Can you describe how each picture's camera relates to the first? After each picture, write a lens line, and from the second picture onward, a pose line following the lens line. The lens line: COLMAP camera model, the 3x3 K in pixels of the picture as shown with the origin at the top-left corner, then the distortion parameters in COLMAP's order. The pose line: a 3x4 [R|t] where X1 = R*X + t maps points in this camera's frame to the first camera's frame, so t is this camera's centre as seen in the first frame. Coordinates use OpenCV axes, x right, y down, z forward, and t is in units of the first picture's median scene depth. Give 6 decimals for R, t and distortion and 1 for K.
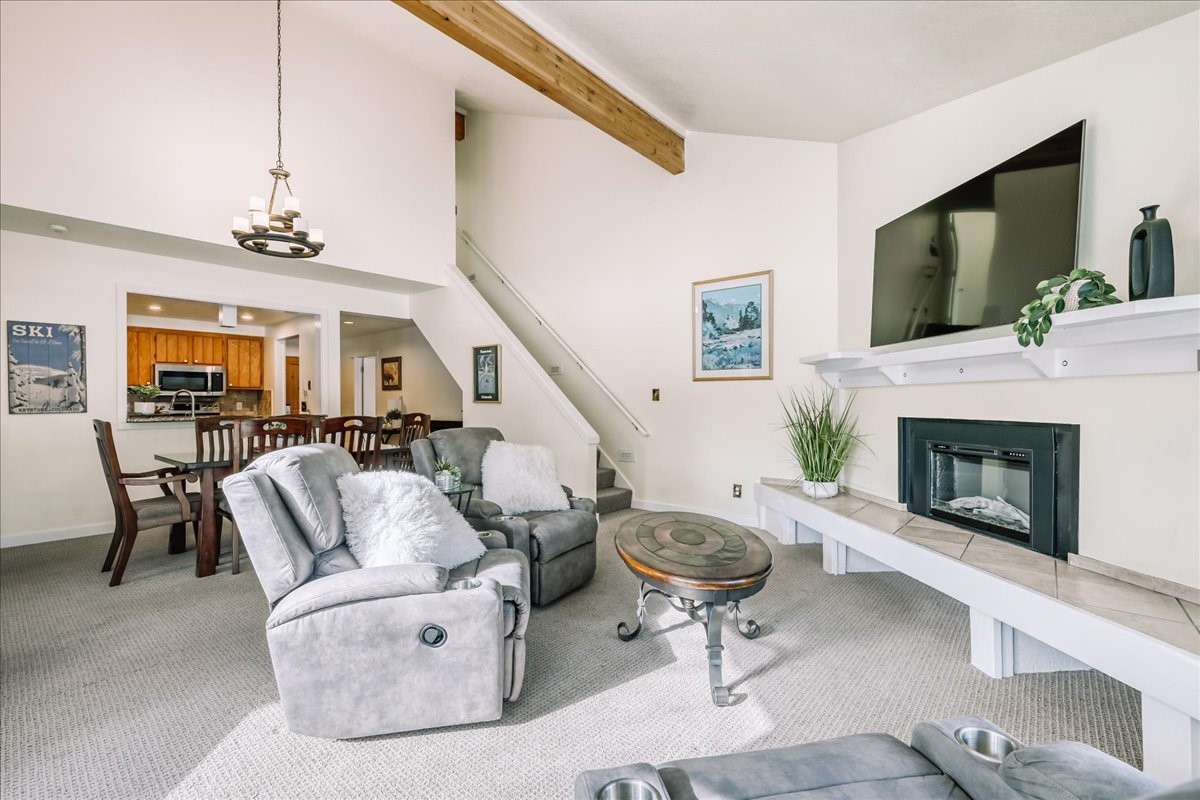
lens RADIAL K [[481.8, 0, 600.0], [0, 481.8, 400.0], [0, 0, 1]] dist [-0.000008, 0.000001]
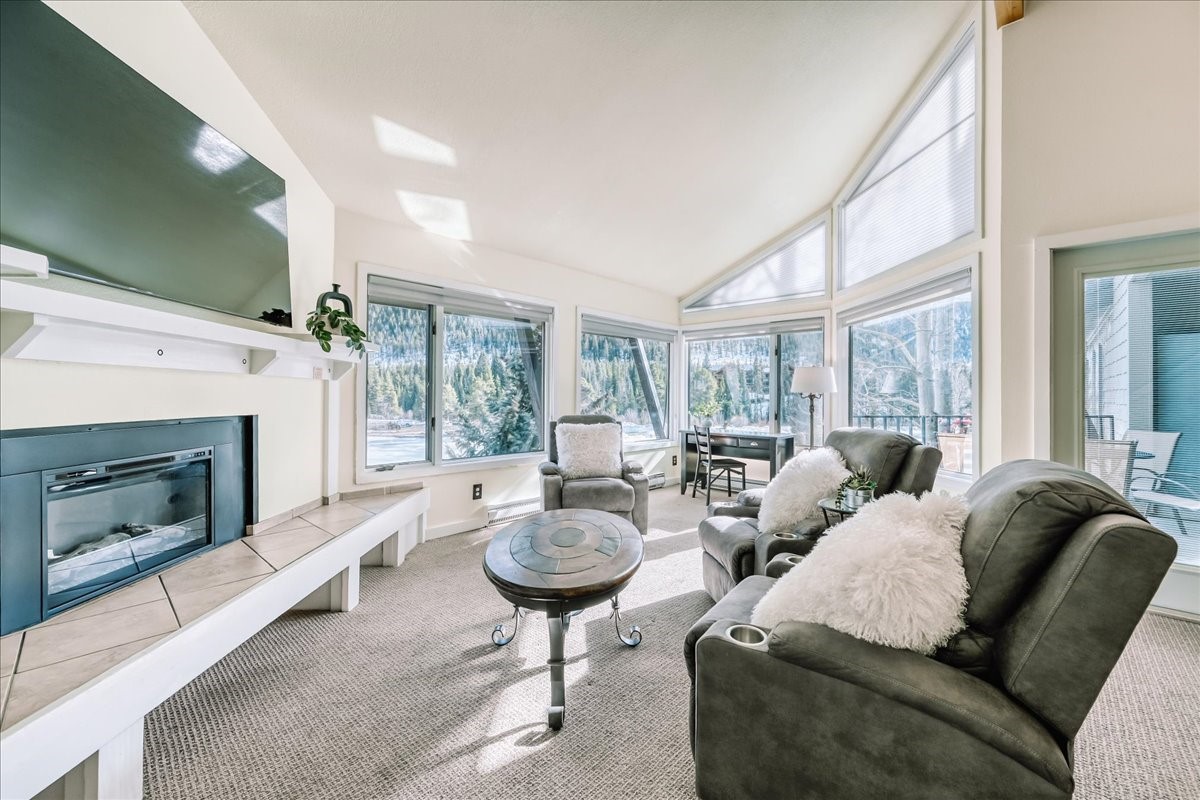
lens RADIAL K [[481.8, 0, 600.0], [0, 481.8, 400.0], [0, 0, 1]] dist [-0.000008, 0.000001]
pose [[-0.999932, -0.000452, 0.011633, 0.098746], [-0.000431, 0.999998, 0.001825, 0.008782], [-0.011634, 0.001820, -0.999931, 1.888712]]
